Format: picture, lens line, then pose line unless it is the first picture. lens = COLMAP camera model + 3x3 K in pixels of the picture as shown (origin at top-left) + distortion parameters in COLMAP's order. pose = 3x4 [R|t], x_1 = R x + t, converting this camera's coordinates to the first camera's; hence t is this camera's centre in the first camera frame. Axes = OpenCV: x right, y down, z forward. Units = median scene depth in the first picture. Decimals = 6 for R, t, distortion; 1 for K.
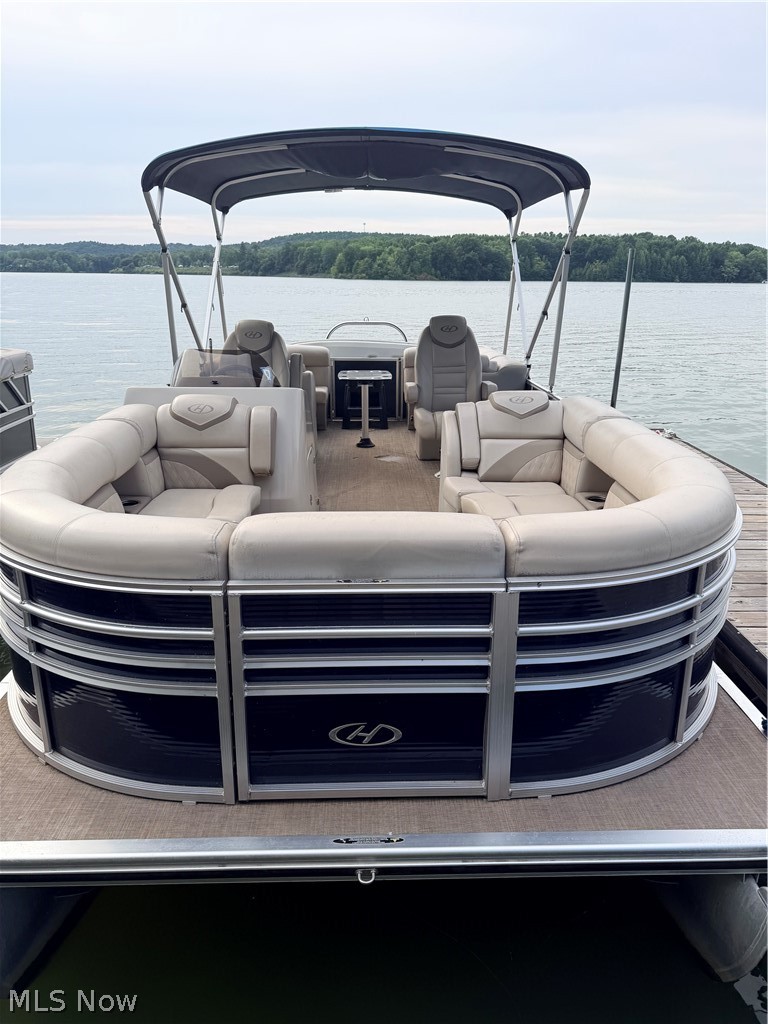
lens RADIAL K [[736.9, 0, 379.9], [0, 736.9, 510.2], [0, 0, 1]] dist [0.033172, -0.038227]
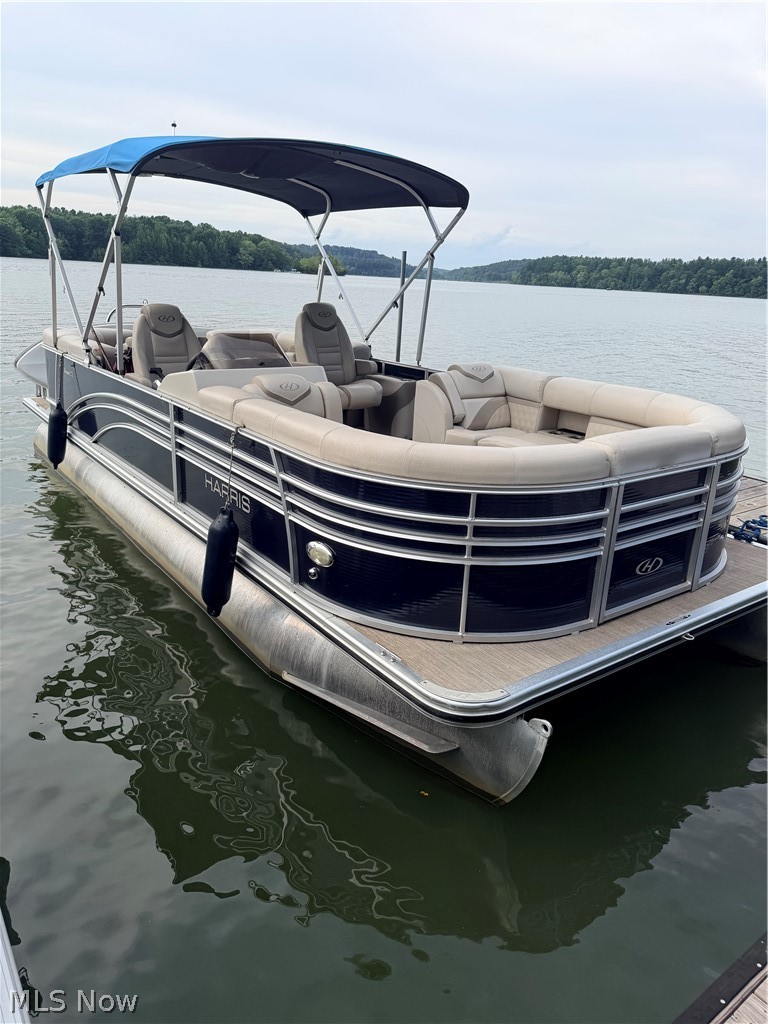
lens RADIAL K [[736.9, 0, 388.5], [0, 736.9, 518.8], [0, 0, 1]] dist [0.033172, -0.038227]
pose [[0.824738, -0.150140, 0.545220, -0.579152], [0.133273, 0.988560, 0.070627, 0.003168], [-0.549586, 0.014414, 0.835313, -0.022142]]
